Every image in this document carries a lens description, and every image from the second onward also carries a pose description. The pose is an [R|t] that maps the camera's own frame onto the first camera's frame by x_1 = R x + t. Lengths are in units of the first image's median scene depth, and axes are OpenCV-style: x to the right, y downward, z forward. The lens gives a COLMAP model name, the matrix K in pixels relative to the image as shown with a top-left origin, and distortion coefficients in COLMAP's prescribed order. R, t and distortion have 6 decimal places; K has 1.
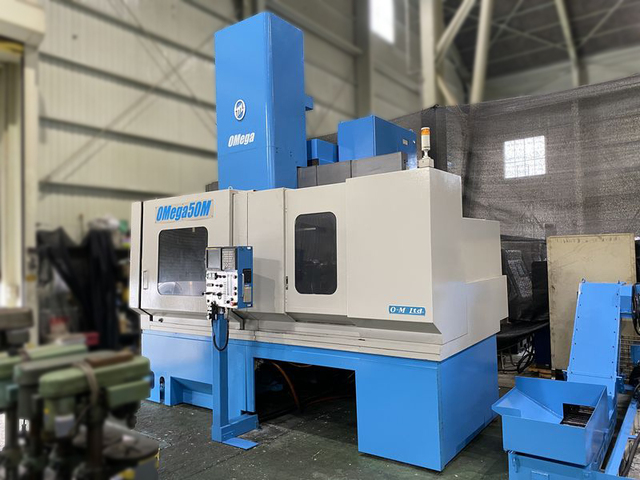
lens RADIAL K [[486.9, 0, 321.3], [0, 486.9, 236.5], [0, 0, 1]] dist [0.046093, -0.070480]
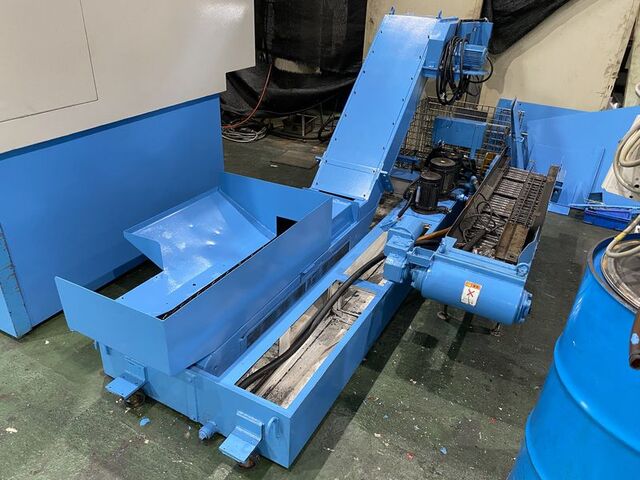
lens RADIAL K [[486.9, 0, 321.3], [0, 486.9, 236.5], [0, 0, 1]] dist [0.046093, -0.070480]
pose [[0.985771, -0.015498, 0.167377, 0.373822], [-0.069850, 0.867933, 0.491746, 0.041447], [-0.152893, -0.496440, 0.854500, 0.370931]]
